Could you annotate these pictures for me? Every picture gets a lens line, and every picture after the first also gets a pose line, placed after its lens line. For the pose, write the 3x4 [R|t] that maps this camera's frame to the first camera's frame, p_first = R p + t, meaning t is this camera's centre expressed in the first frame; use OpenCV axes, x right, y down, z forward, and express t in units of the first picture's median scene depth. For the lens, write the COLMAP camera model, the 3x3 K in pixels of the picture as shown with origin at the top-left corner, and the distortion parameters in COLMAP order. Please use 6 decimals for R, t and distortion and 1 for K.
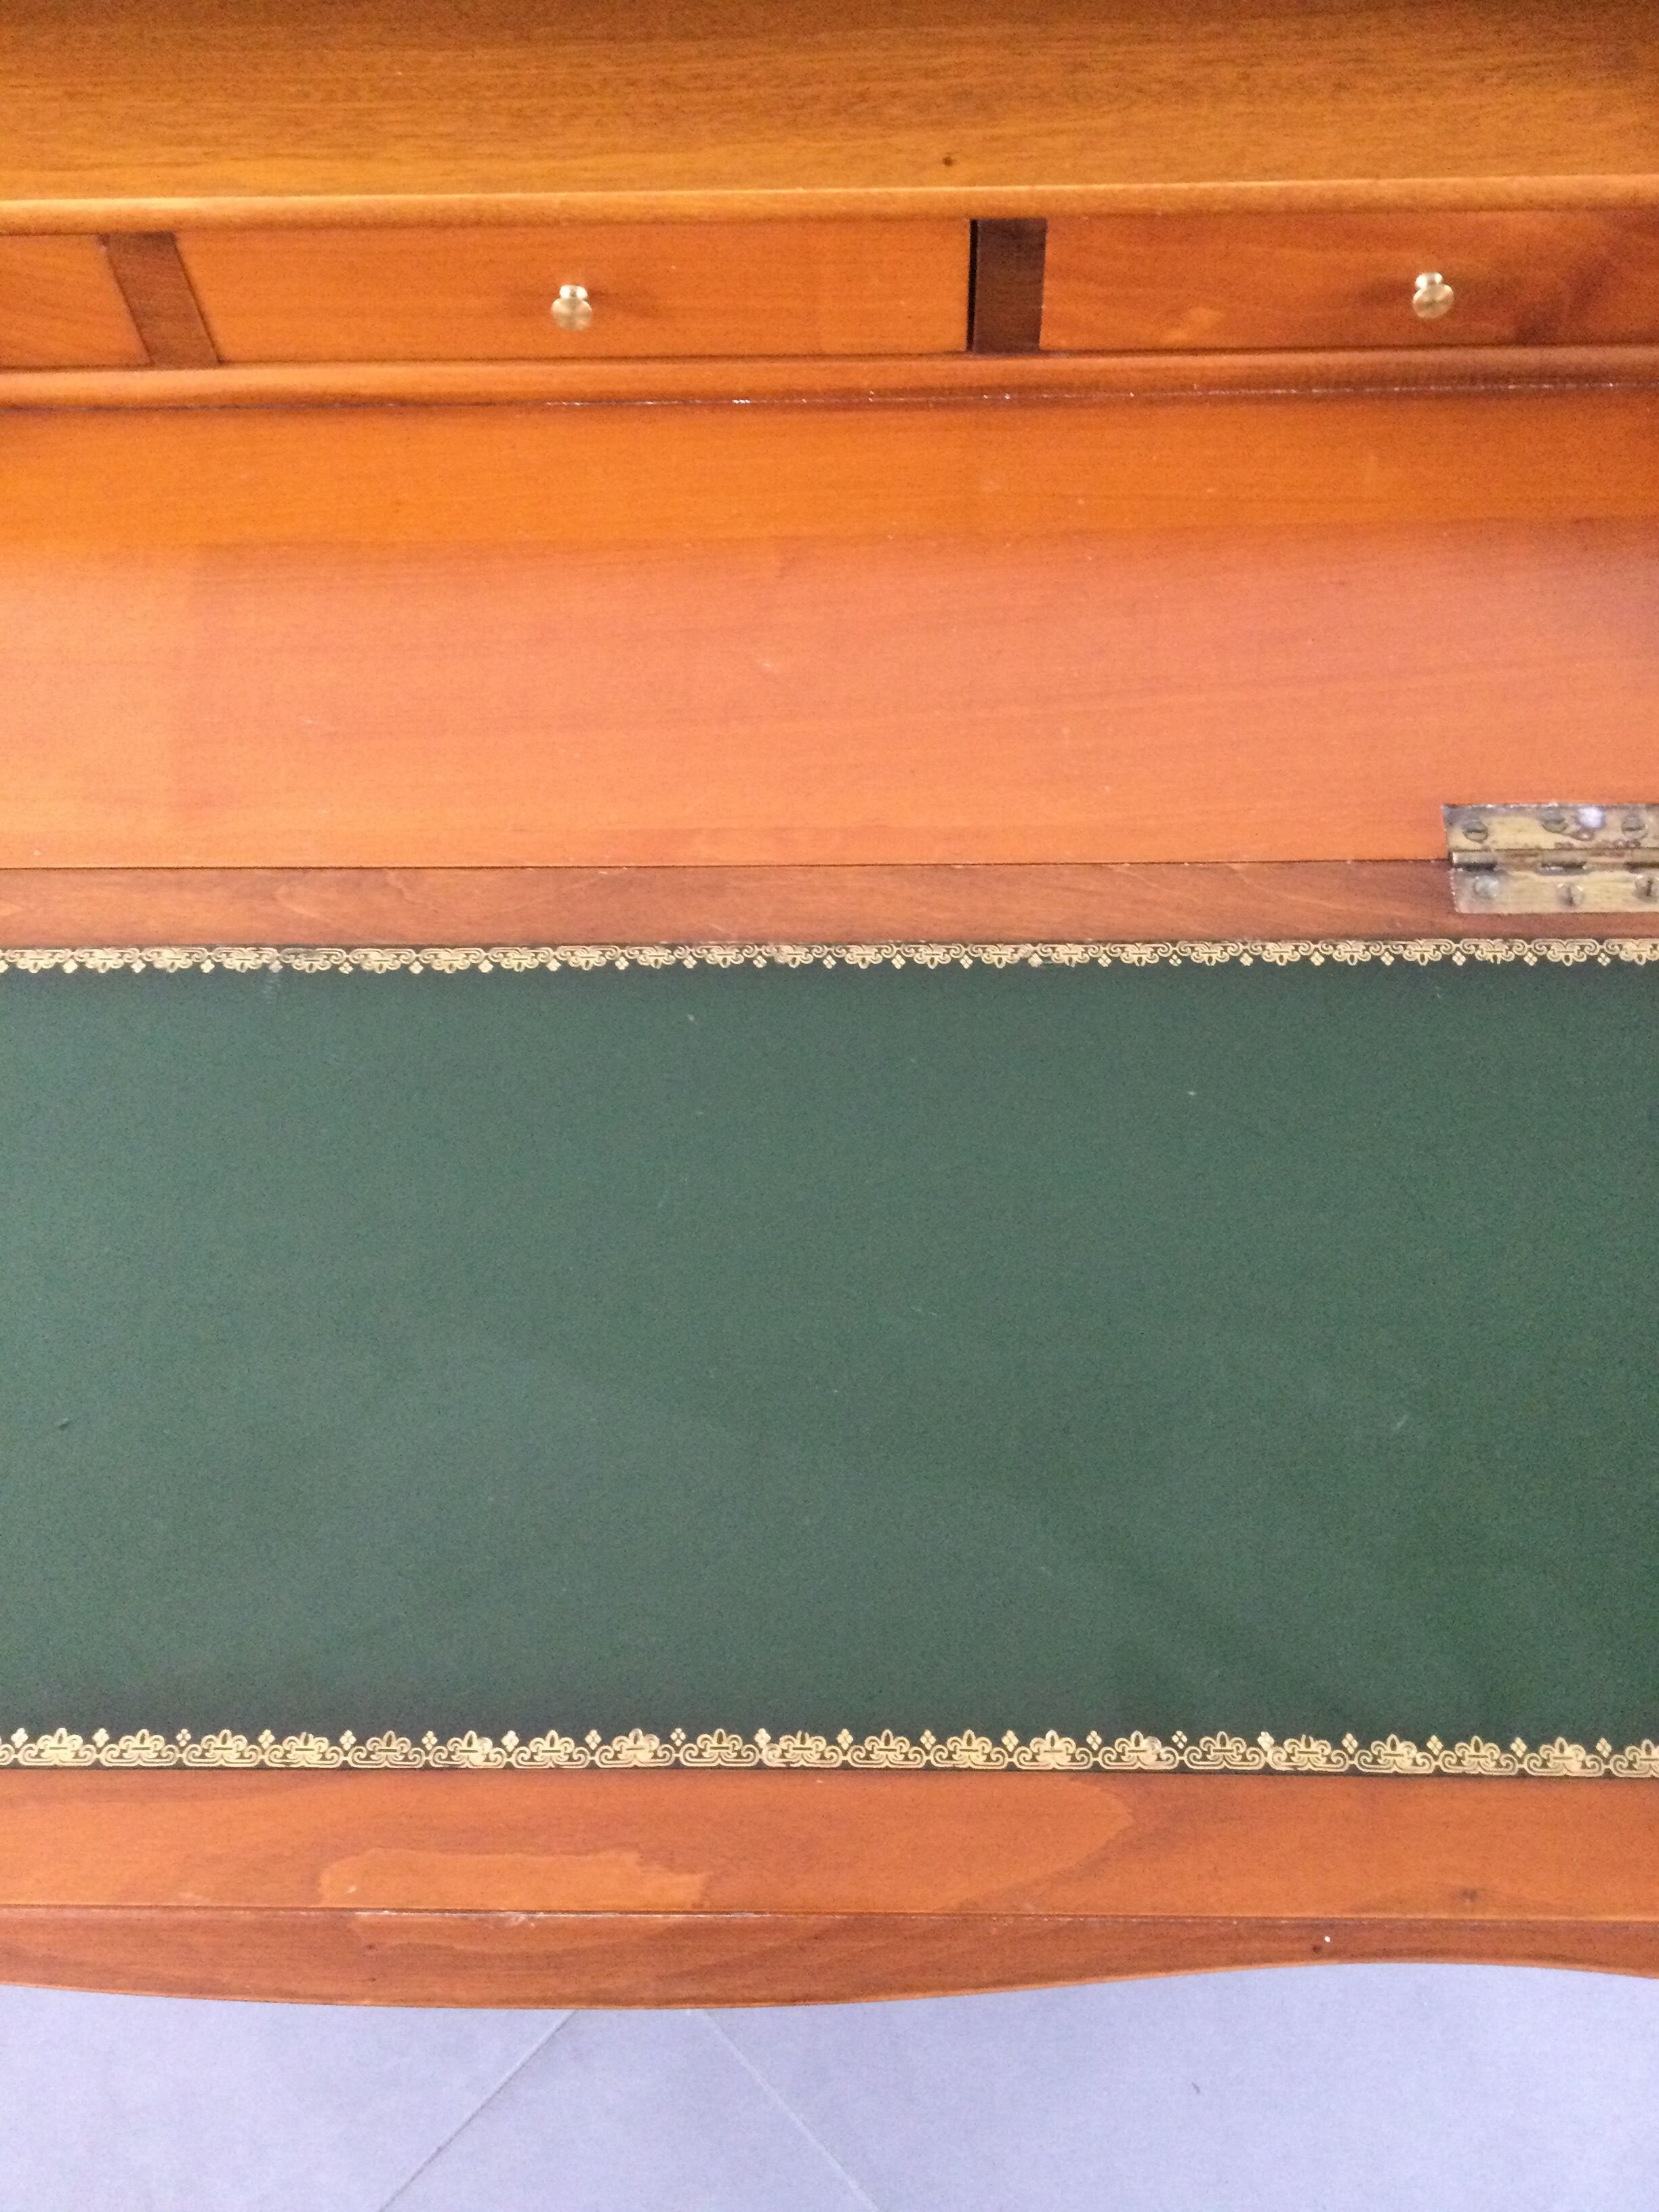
lens RADIAL K [[2014.8, 0, 826.5], [0, 2014.8, 1107.3], [0, 0, 1]] dist [0.116344, -0.222041]
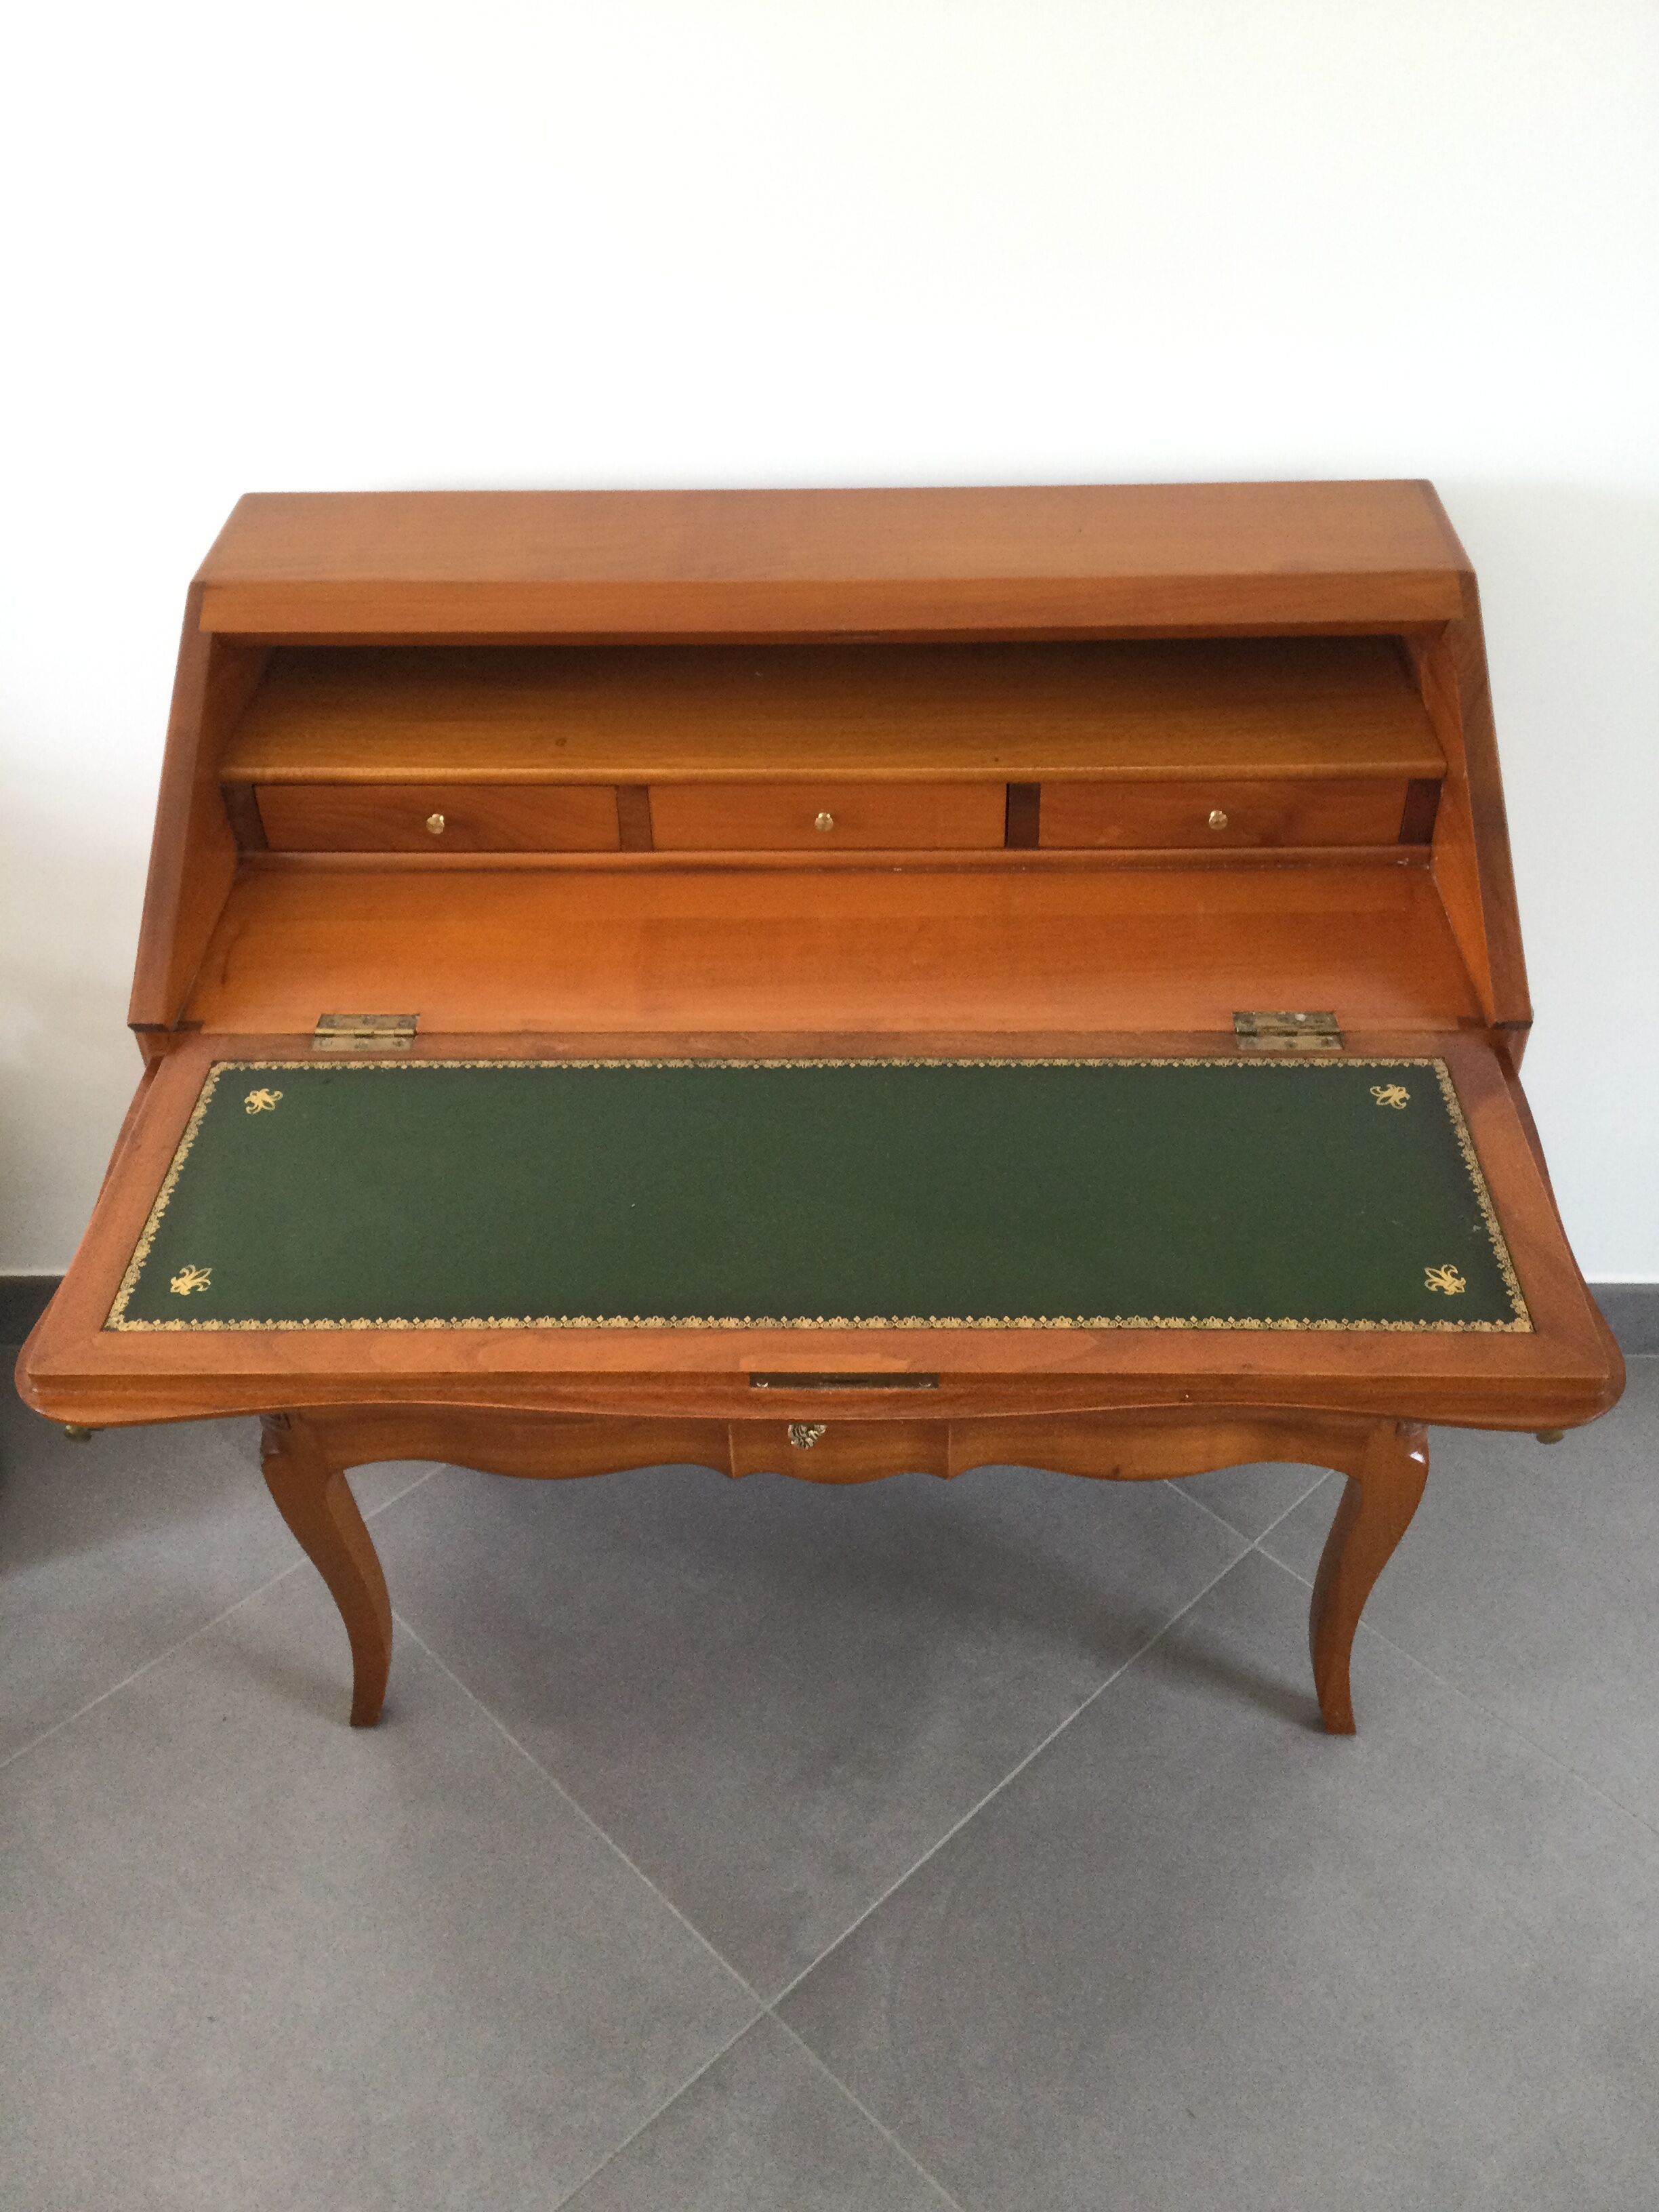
lens RADIAL K [[1973.6, 0, 829.1], [0, 1973.6, 1108.4], [0, 0, 1]] dist [0.113011, -0.202640]
pose [[0.999889, 0.014331, -0.004189, -0.113714], [-0.014832, 0.921392, -0.388352, 0.768304], [-0.001706, 0.388371, 0.921502, -0.895139]]
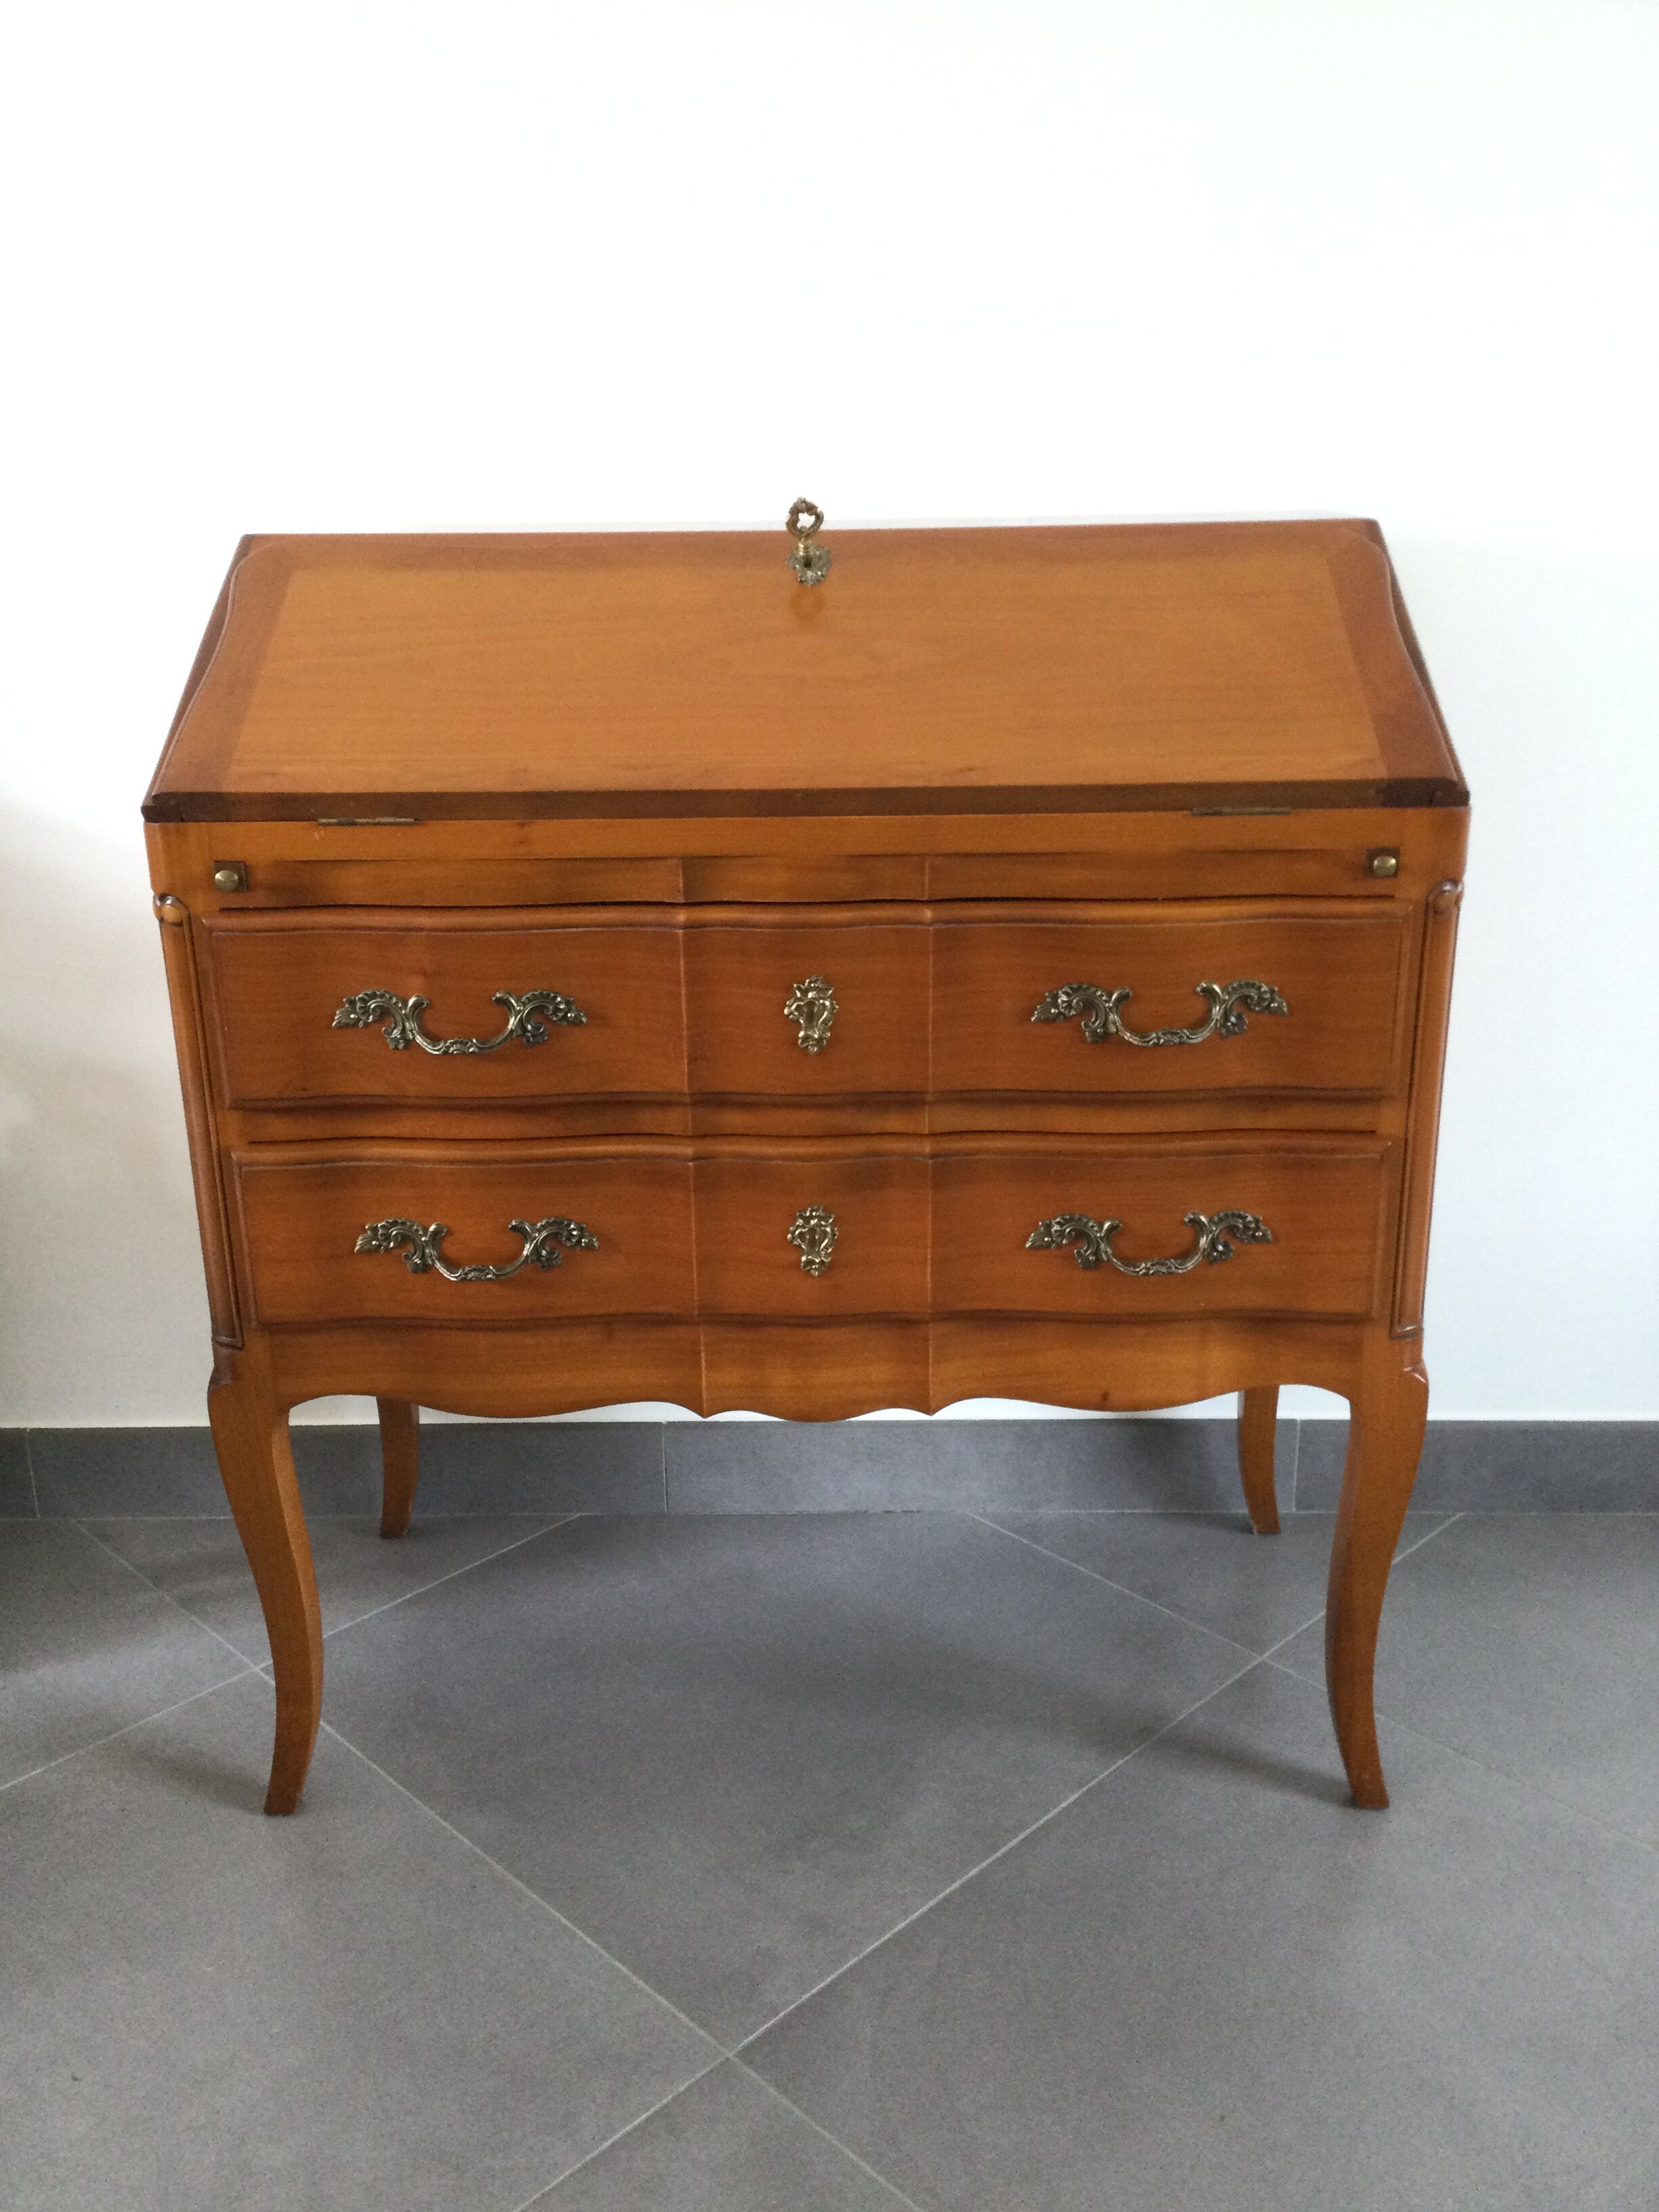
lens RADIAL K [[1973.6, 0, 829.1], [0, 1973.6, 1108.4], [0, 0, 1]] dist [0.113011, -0.202640]
pose [[0.999836, 0.017495, 0.004751, -0.105836], [-0.009146, 0.713039, -0.701065, 1.668402], [-0.015653, 0.700906, 0.713081, -0.345475]]
